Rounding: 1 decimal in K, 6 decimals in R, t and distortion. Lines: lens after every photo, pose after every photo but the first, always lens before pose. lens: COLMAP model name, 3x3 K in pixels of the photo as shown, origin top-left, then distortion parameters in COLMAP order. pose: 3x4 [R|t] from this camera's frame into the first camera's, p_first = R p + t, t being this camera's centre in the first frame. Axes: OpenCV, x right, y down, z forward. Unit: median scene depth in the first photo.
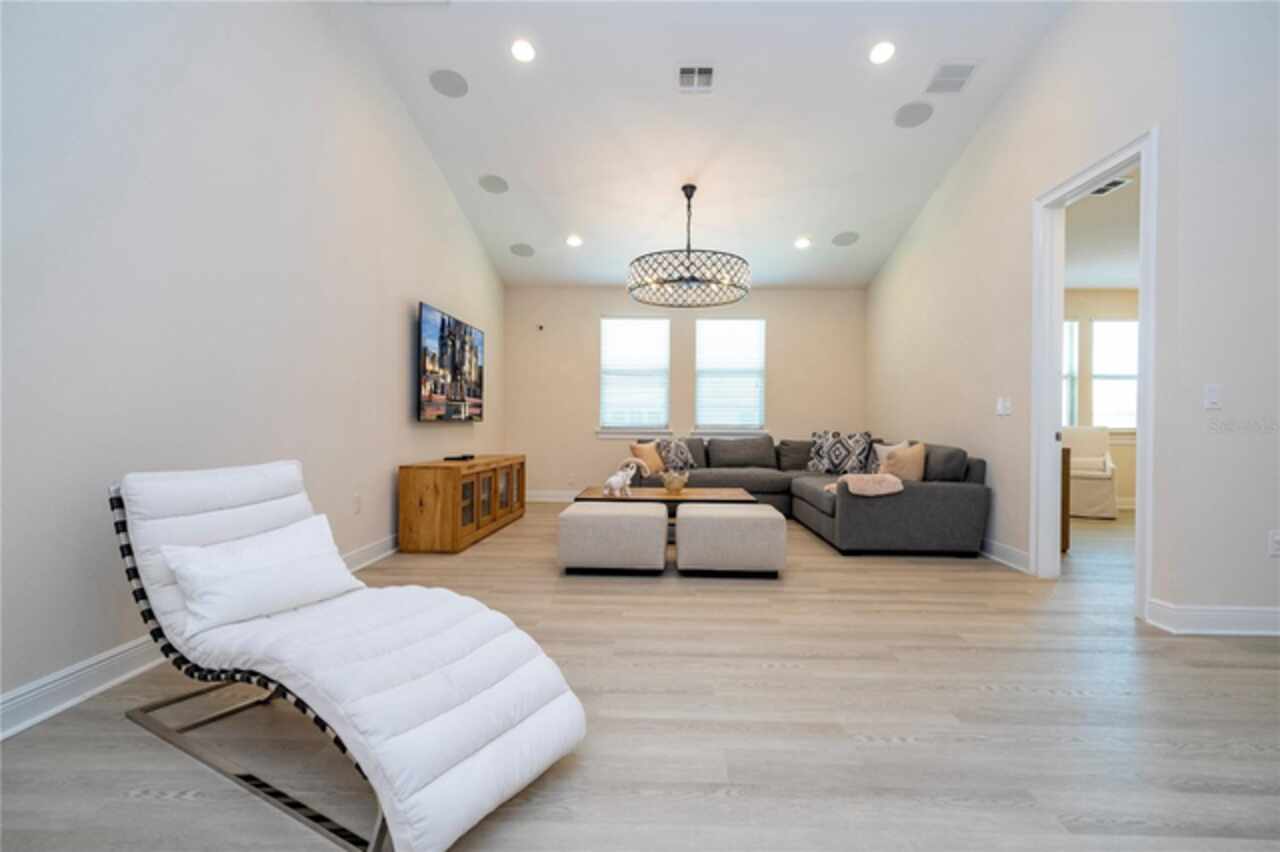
lens RADIAL K [[601.5, 0, 639.0], [0, 601.5, 420.6], [0, 0, 1]] dist [-0.001347, -0.000064]
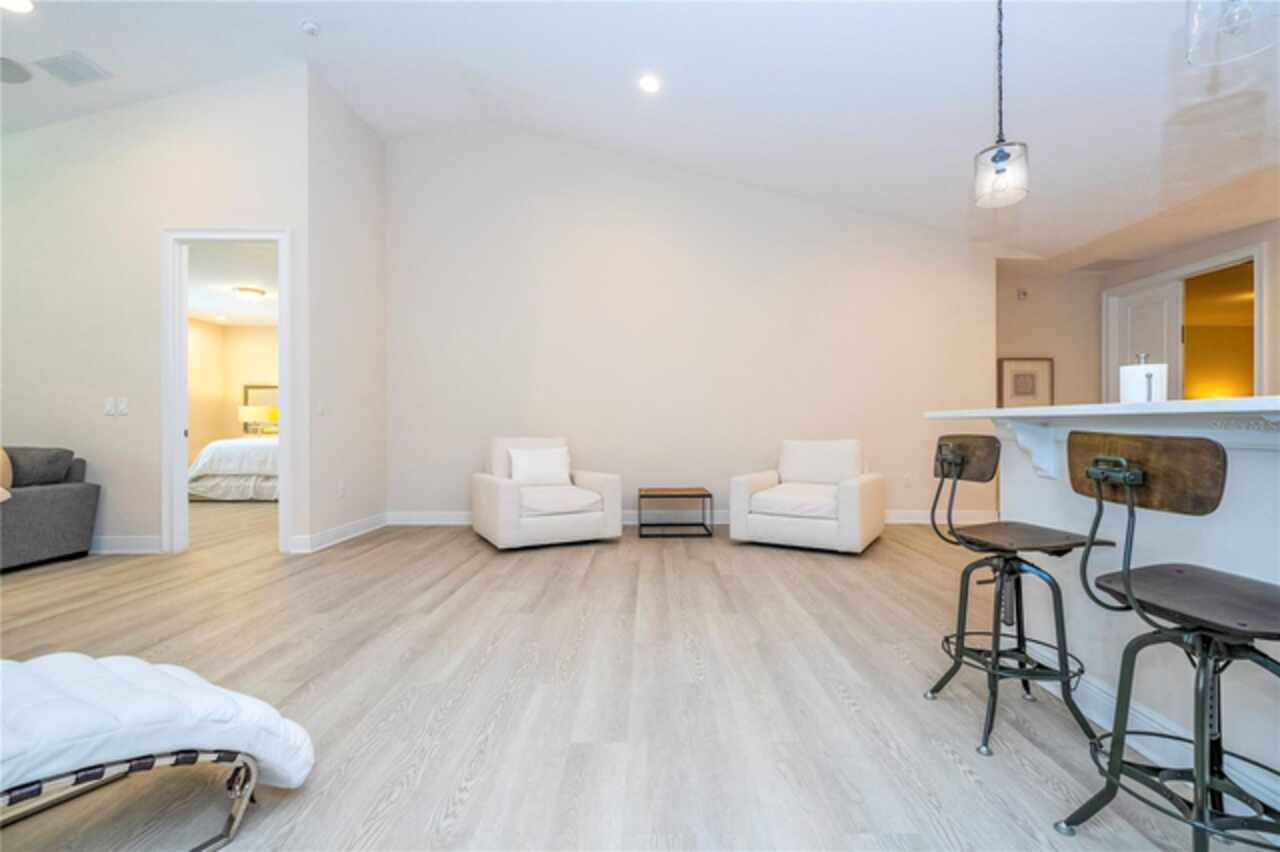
lens RADIAL K [[589.6, 0, 644.4], [0, 589.6, 426.0], [0, 0, 1]] dist [-0.011446, 0.001114]
pose [[-0.015059, -0.010943, 0.999827, -0.456258], [-0.003352, 0.999935, 0.010894, -0.004488], [-0.999881, -0.003187, -0.015095, 0.085924]]
